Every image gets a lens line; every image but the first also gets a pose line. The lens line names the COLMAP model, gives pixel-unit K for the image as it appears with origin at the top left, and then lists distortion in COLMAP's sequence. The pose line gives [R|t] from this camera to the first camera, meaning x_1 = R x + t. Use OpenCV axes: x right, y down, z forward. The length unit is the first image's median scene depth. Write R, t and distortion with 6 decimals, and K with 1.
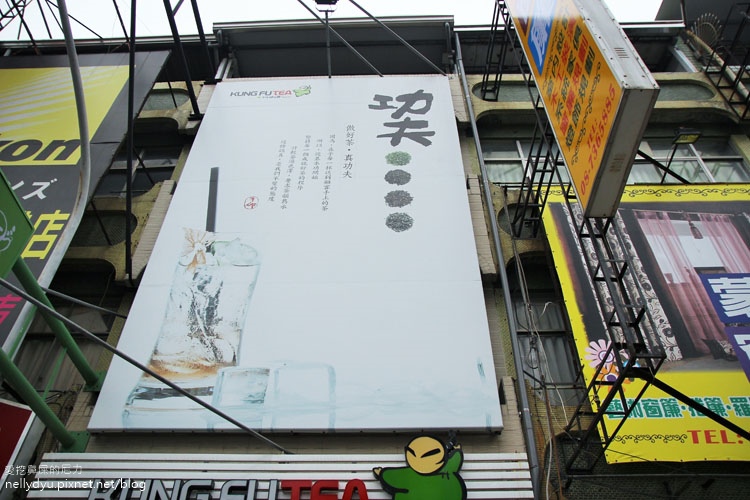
lens RADIAL K [[606.5, 0, 371.9], [0, 606.5, 248.2], [0, 0, 1]] dist [-0.093011, 0.063626]
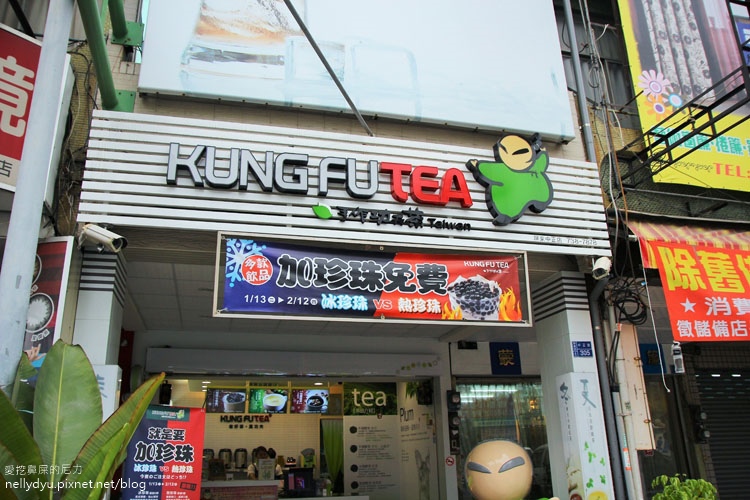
lens RADIAL K [[606.5, 0, 374.0], [0, 606.5, 249.9], [0, 0, 1]] dist [-0.093011, 0.063626]
pose [[0.958233, 0.060572, 0.279502, -0.390204], [-0.176625, 0.893999, 0.411789, 0.106823], [-0.224931, -0.443956, 0.867357, 0.092038]]
